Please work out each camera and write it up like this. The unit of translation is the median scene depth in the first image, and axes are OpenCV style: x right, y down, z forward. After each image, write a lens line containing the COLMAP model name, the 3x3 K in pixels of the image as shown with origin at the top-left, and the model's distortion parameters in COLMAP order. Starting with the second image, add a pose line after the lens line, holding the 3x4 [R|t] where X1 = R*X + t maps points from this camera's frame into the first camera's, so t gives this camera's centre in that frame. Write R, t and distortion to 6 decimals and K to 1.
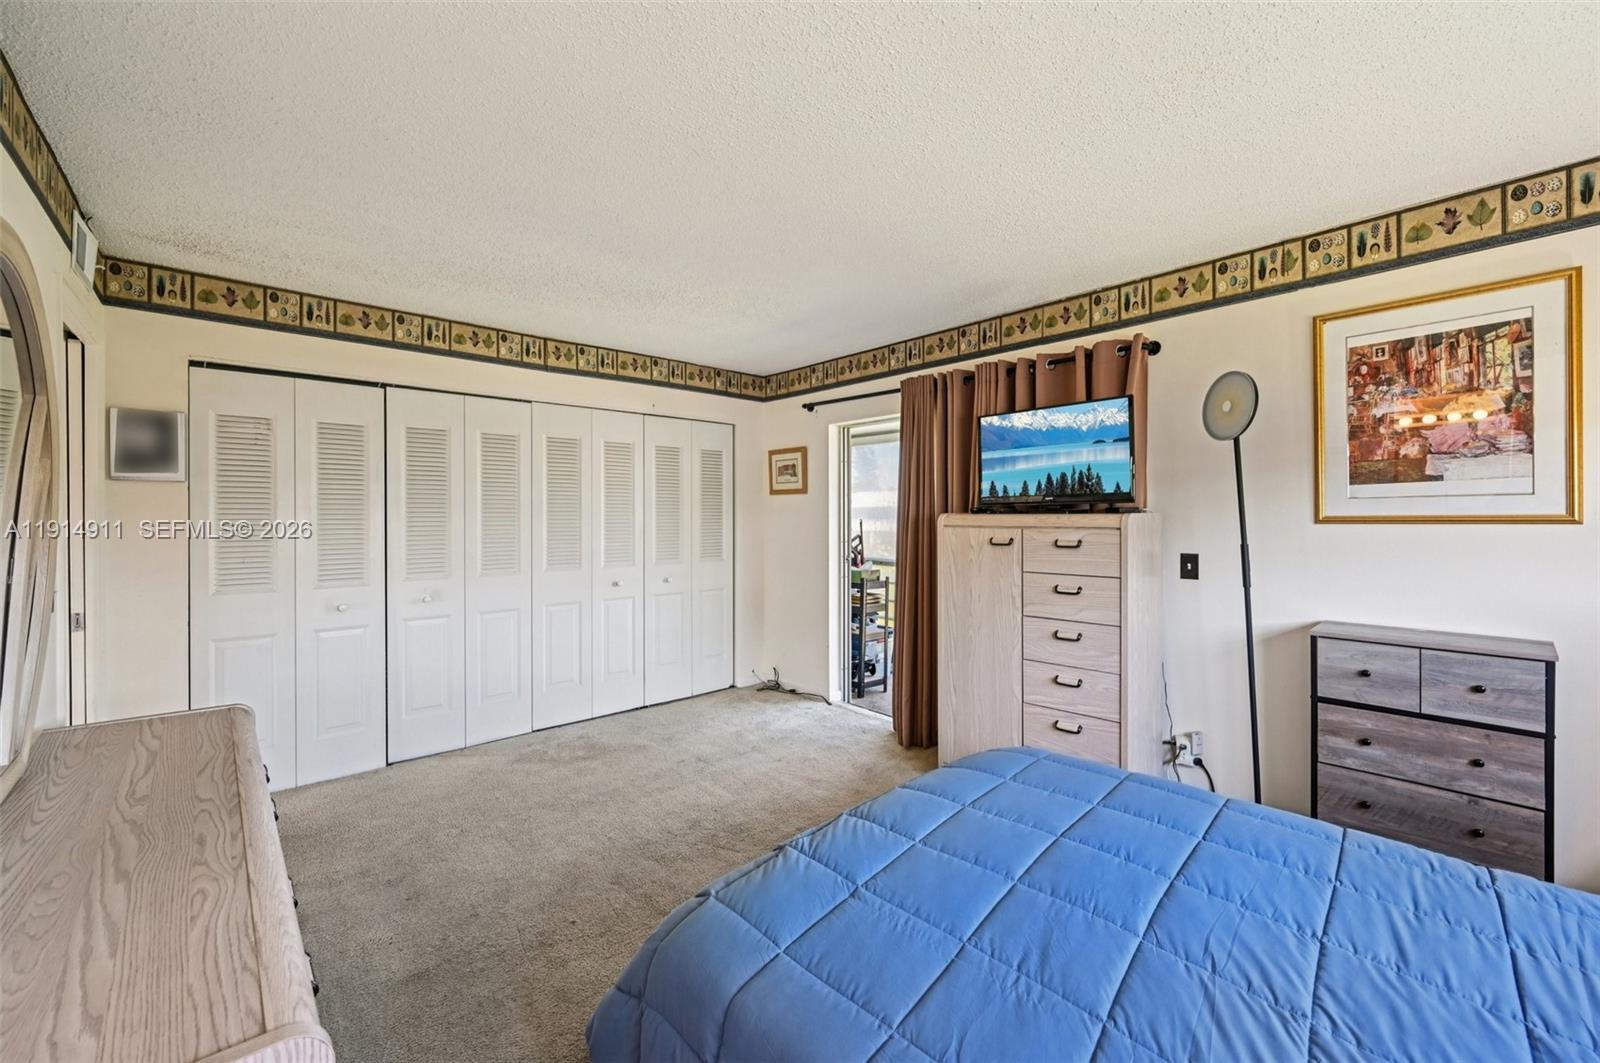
lens RADIAL K [[634.0, 0, 800.8], [0, 634.0, 517.8], [0, 0, 1]] dist [-0.001400, -0.000459]
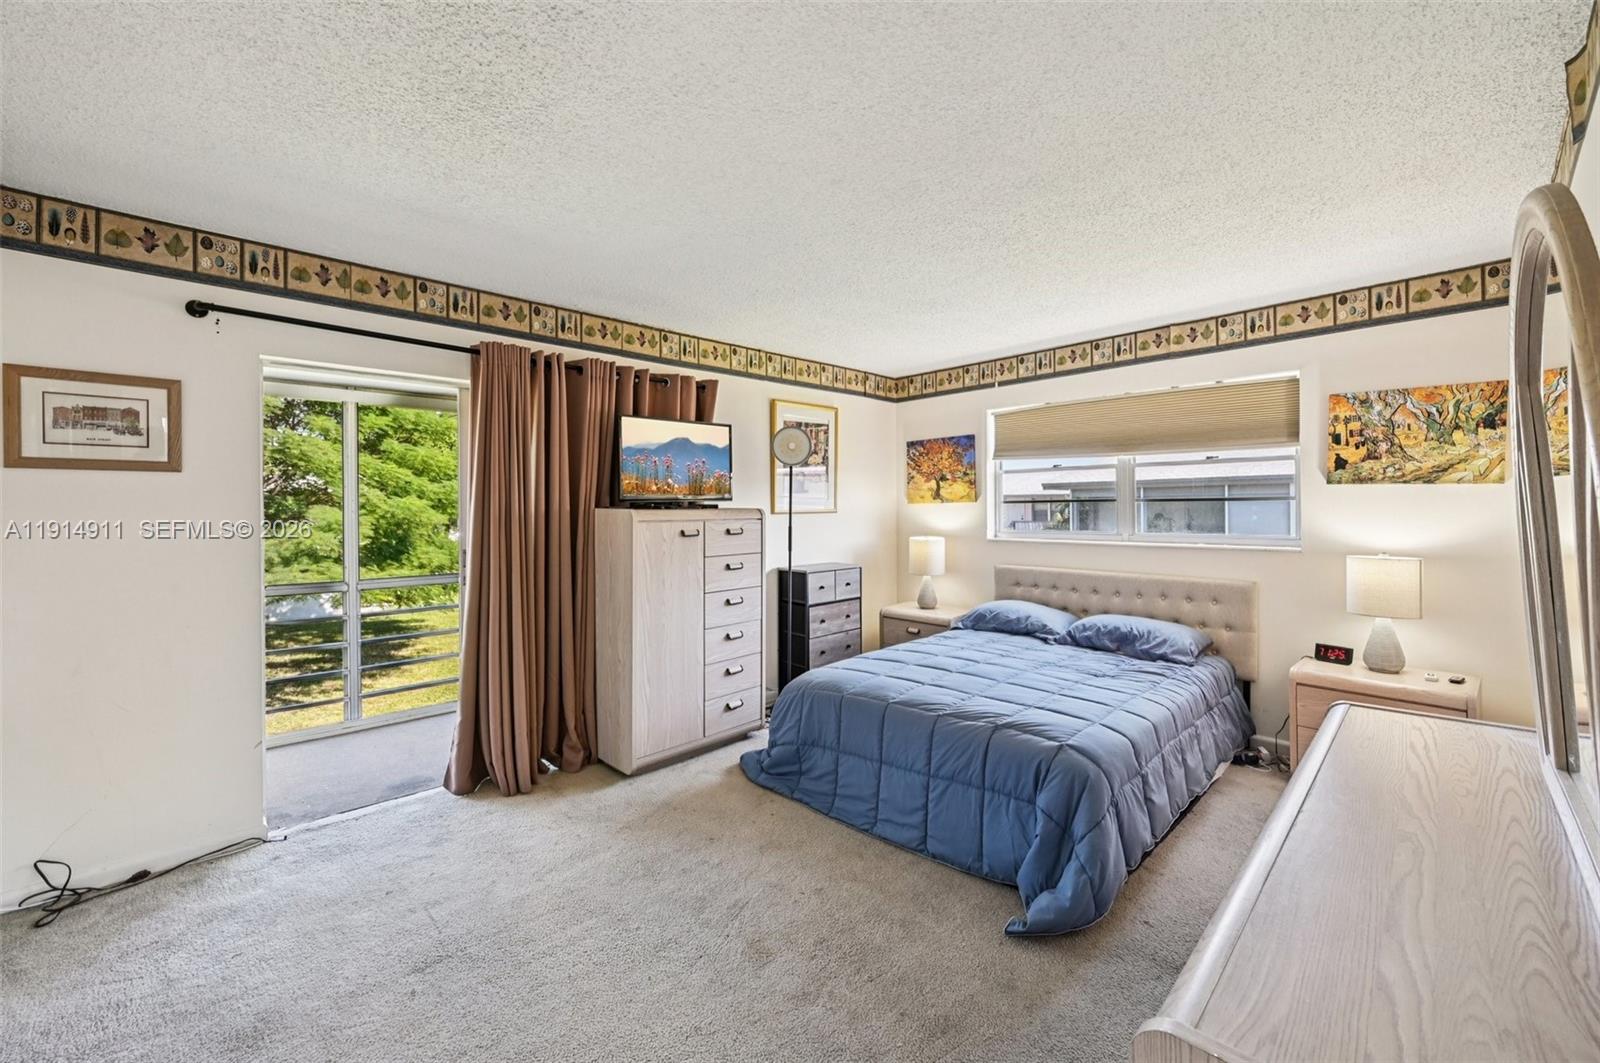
lens RADIAL K [[634.0, 0, 806.9], [0, 634.0, 511.4], [0, 0, 1]] dist [-0.001400, -0.000459]
pose [[-0.030381, -0.000632, 0.999538, -0.758742], [0.013750, 0.999905, 0.001050, -0.000131], [-0.999444, 0.013775, -0.030369, 0.740373]]
